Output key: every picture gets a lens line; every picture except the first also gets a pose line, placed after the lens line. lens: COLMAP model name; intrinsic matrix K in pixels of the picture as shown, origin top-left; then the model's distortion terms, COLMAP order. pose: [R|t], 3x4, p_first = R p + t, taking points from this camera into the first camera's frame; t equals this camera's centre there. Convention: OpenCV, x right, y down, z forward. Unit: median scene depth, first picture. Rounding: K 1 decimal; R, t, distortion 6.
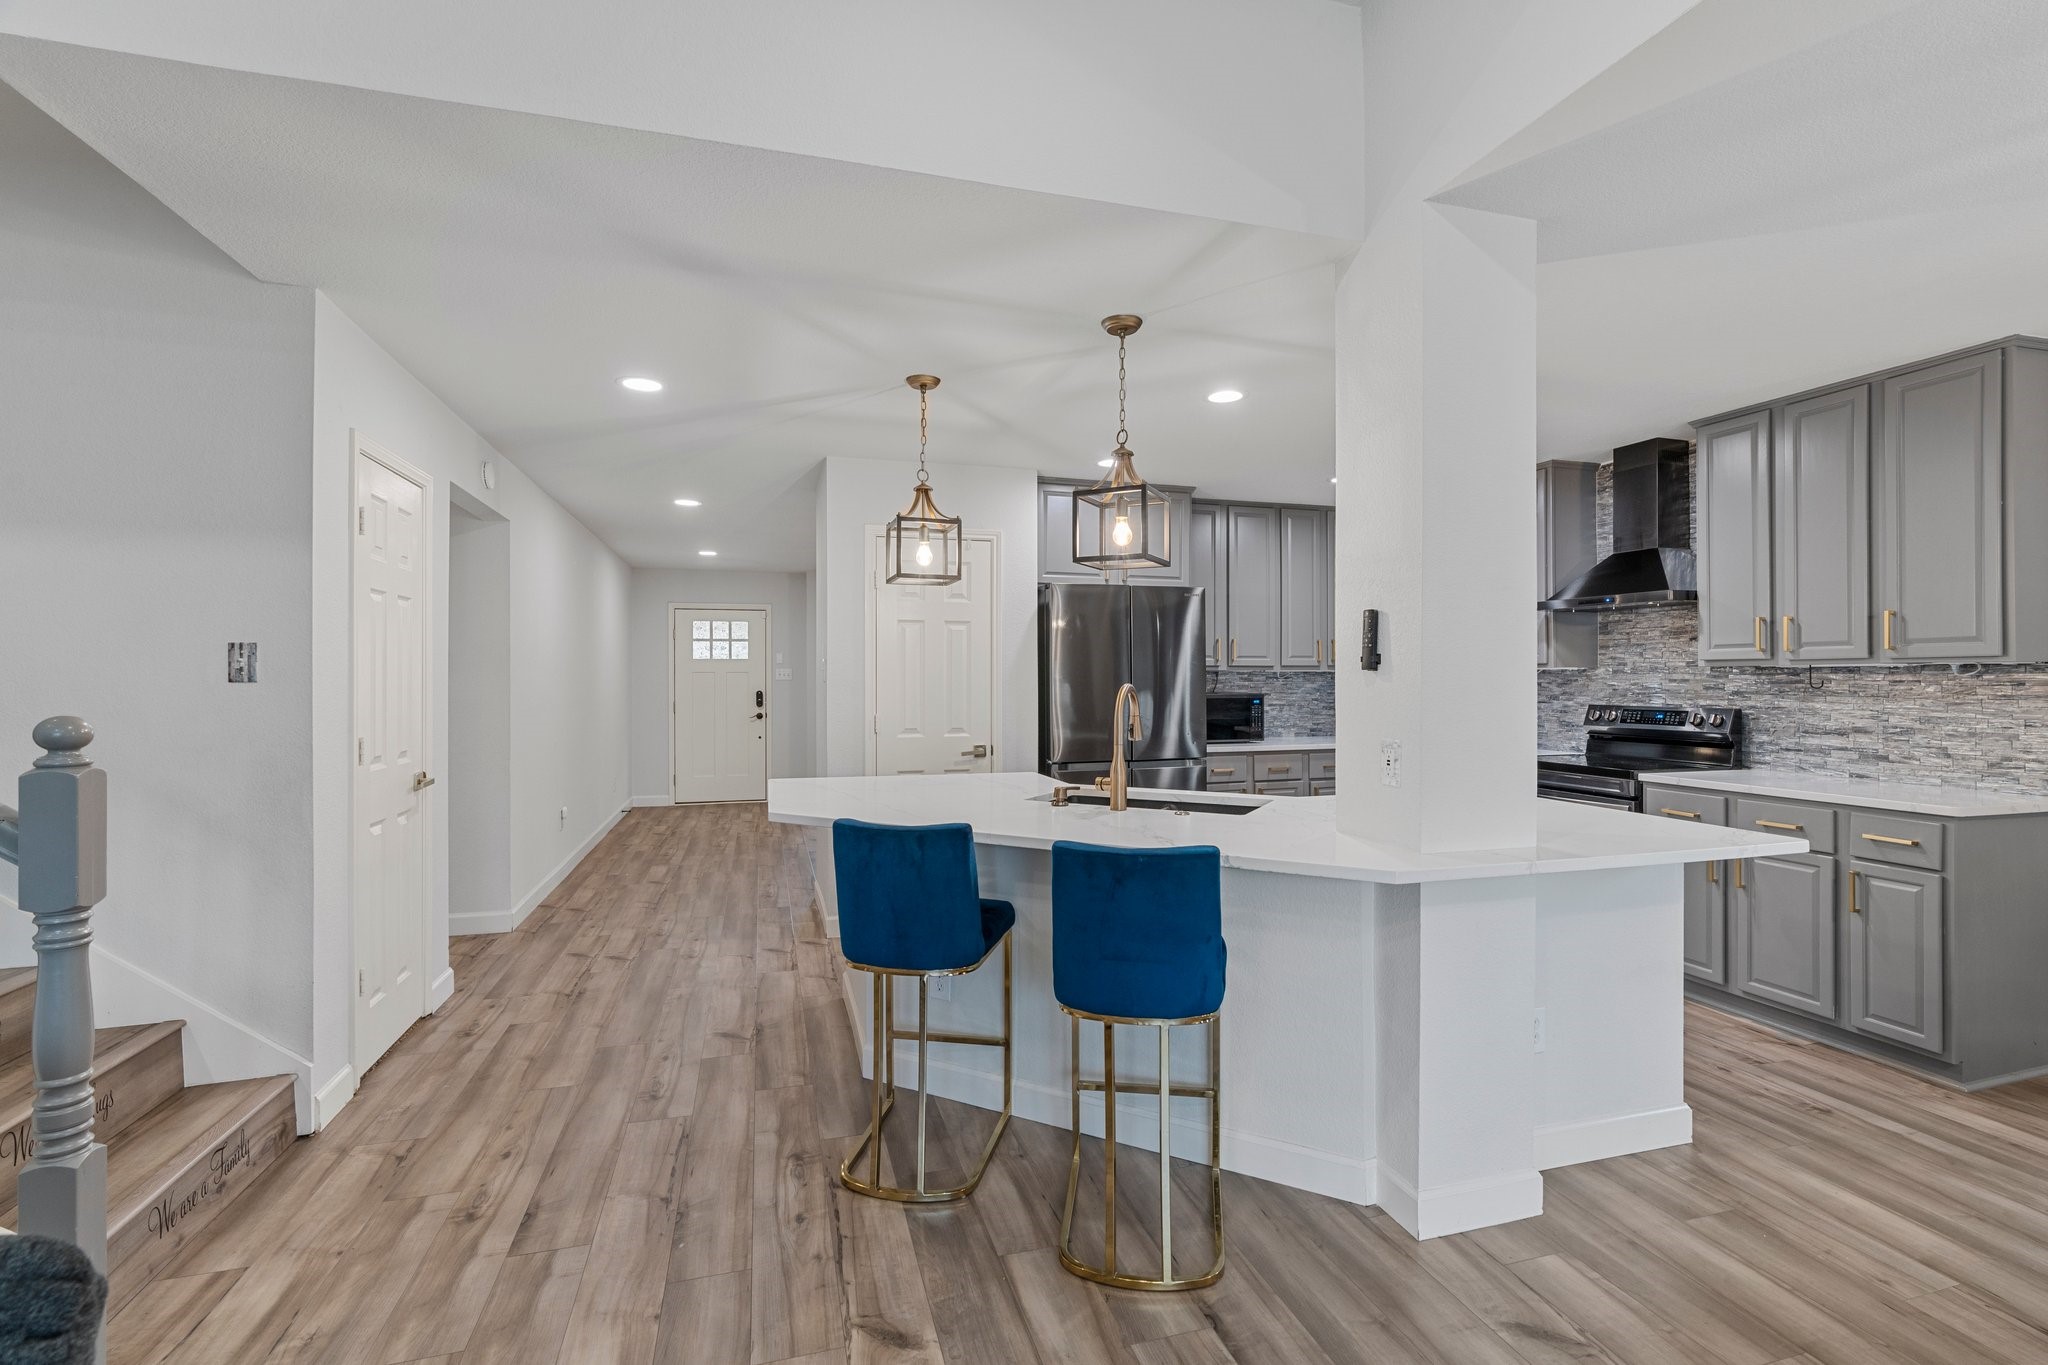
lens RADIAL K [[919.7, 0, 1034.7], [0, 919.7, 670.8], [0, 0, 1]] dist [-0.010595, 0.004928]
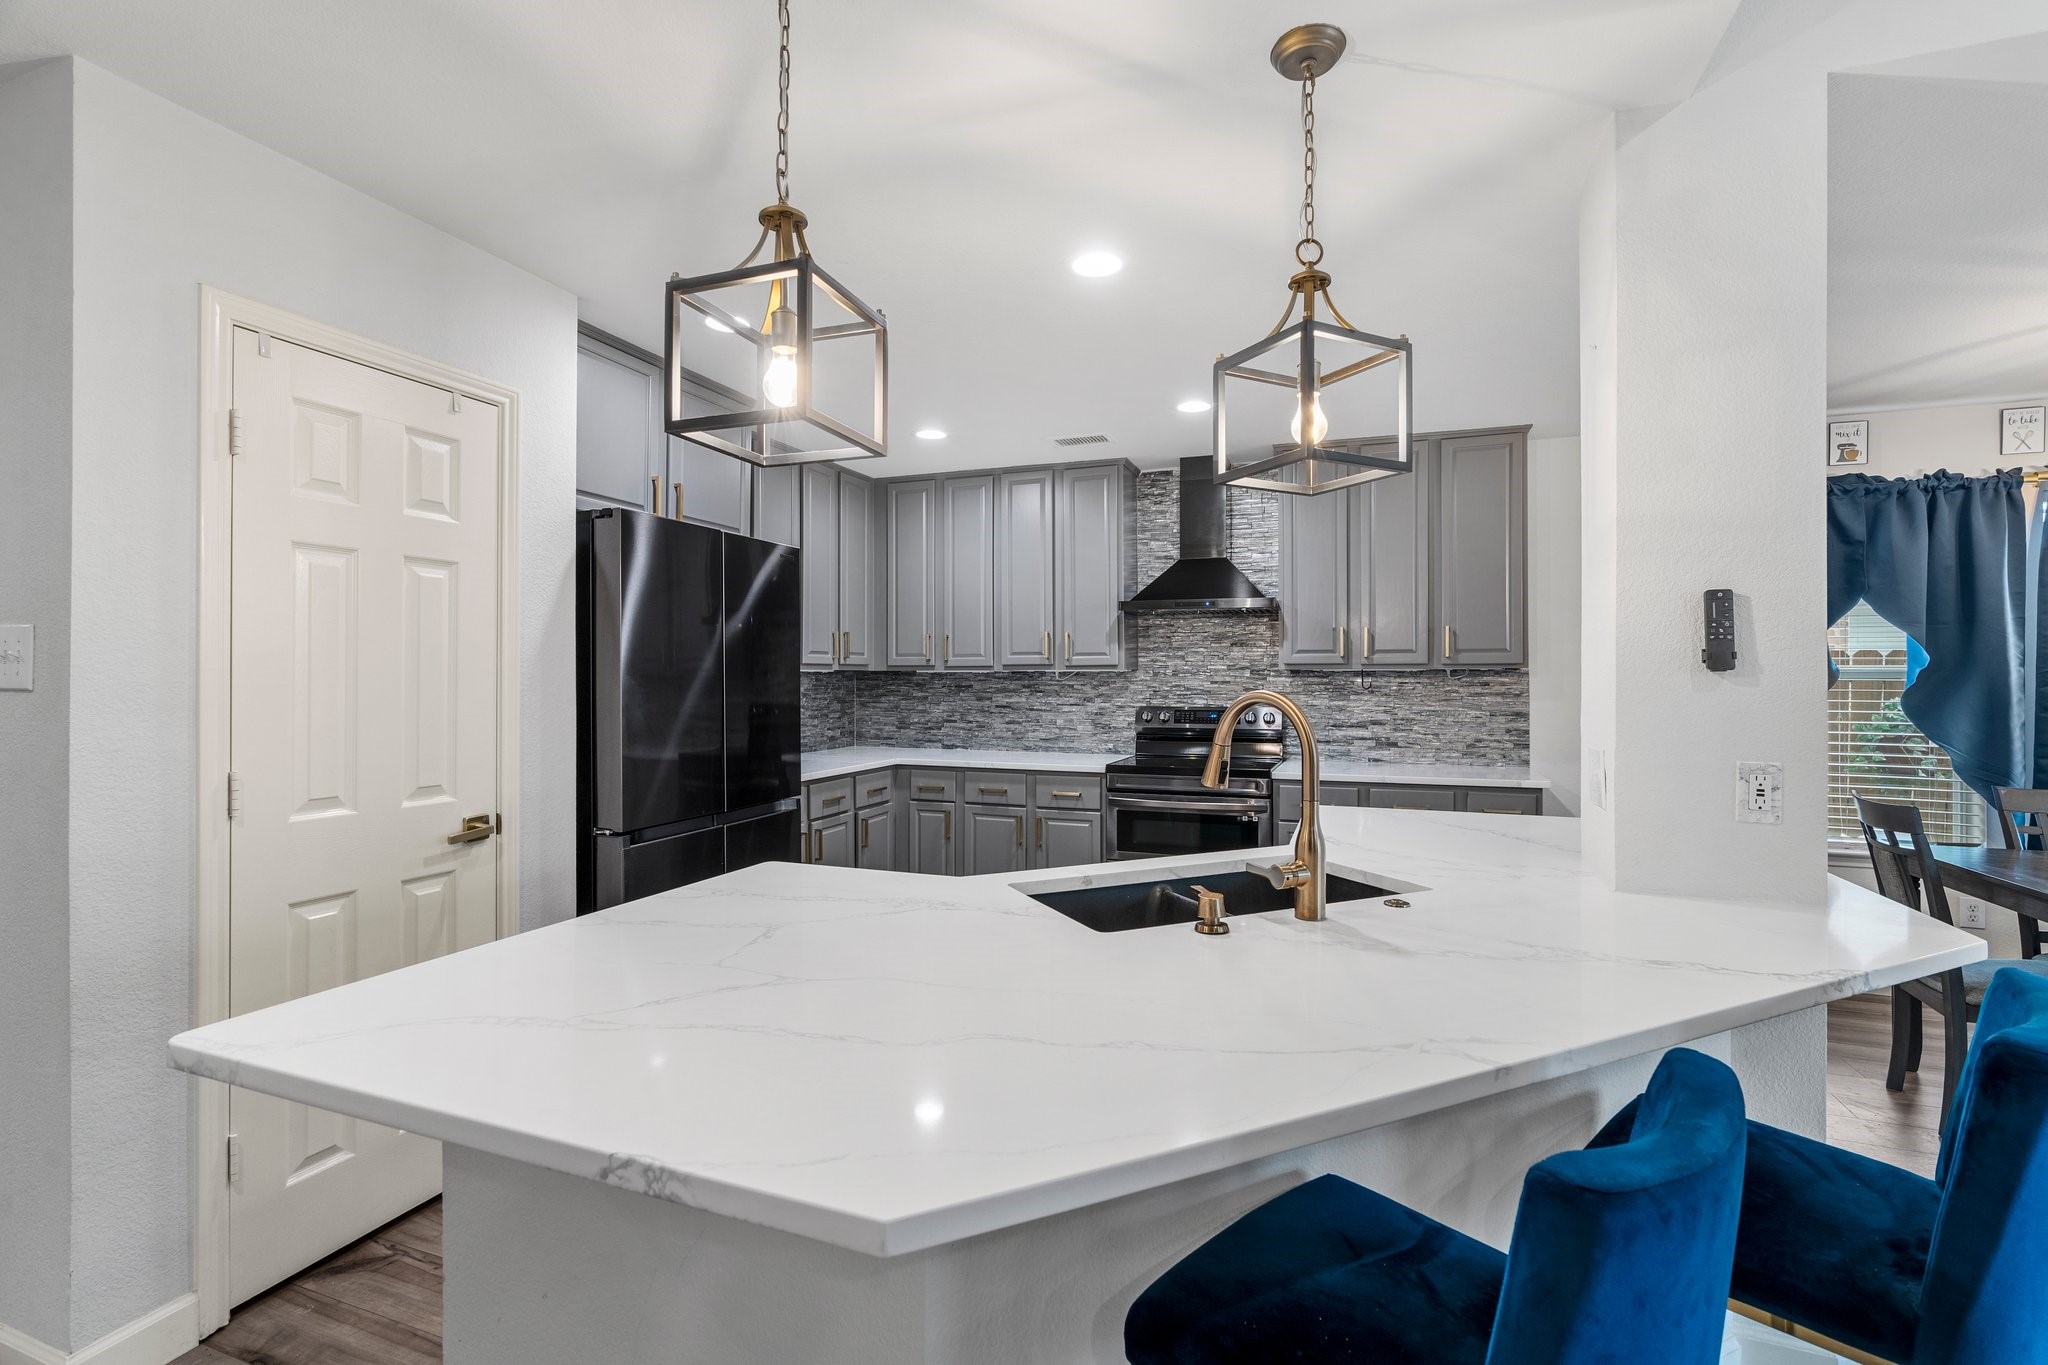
lens RADIAL K [[919.7, 0, 1030.9], [0, 919.7, 669.2], [0, 0, 1]] dist [-0.010595, 0.004928]
pose [[0.605060, 0.009711, 0.796120, -0.333788], [-0.007567, 0.999951, -0.006446, 0.004432], [-0.796144, -0.002124, 0.605104, 0.586212]]
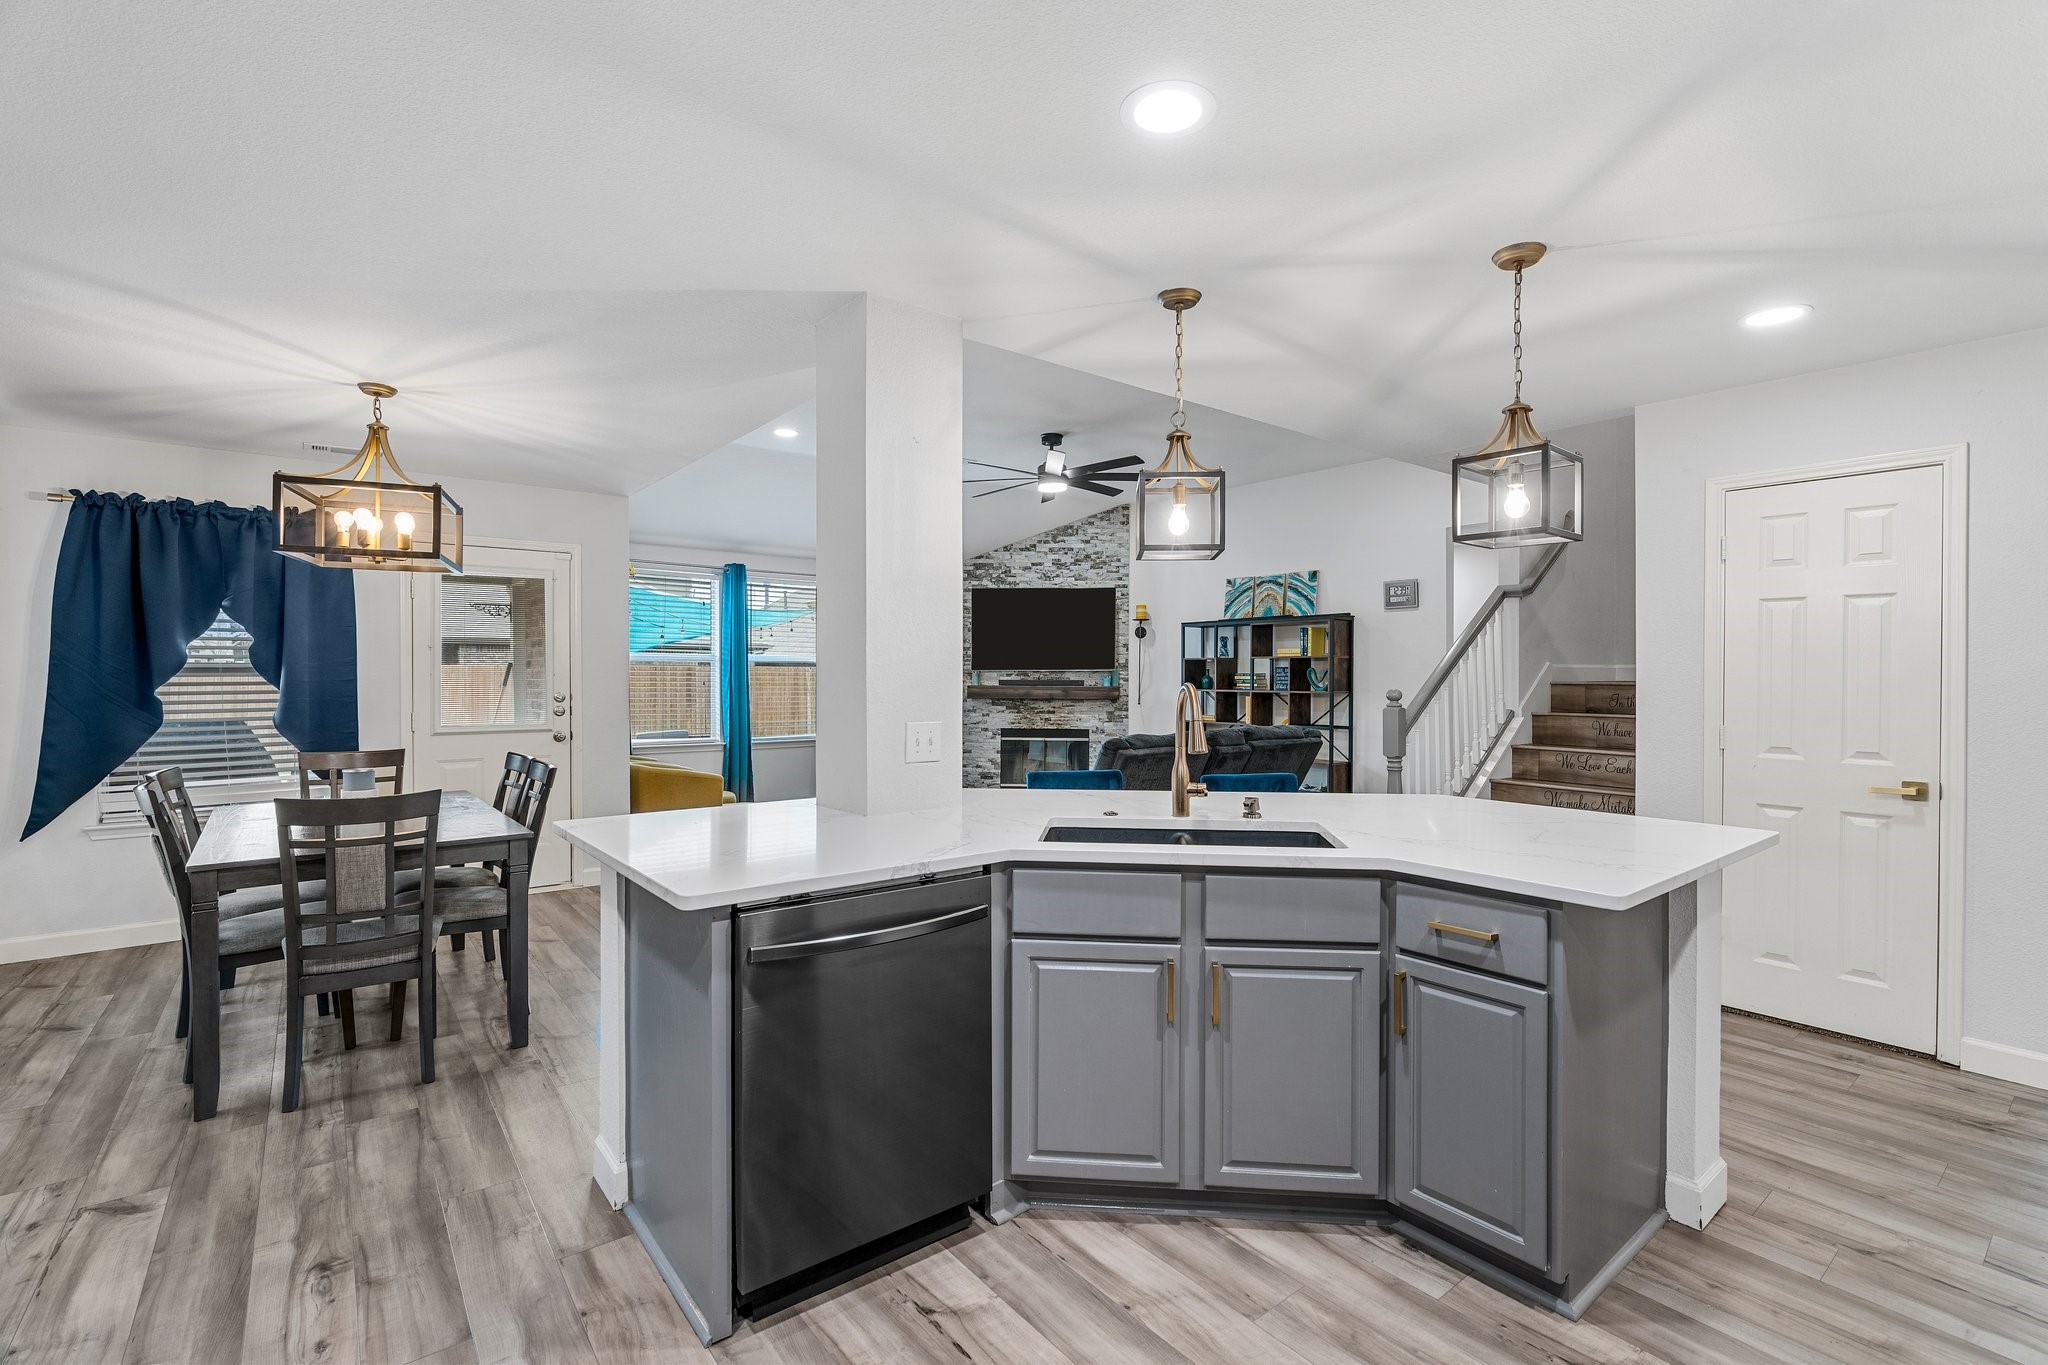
lens RADIAL K [[919.7, 0, 1030.6], [0, 919.7, 674.1], [0, 0, 1]] dist [-0.010595, 0.004928]
pose [[-0.929212, -0.001480, -0.369544, 0.428213], [0.000488, 0.999986, -0.005232, 0.007241], [0.369547, -0.005042, -0.929198, 1.339119]]
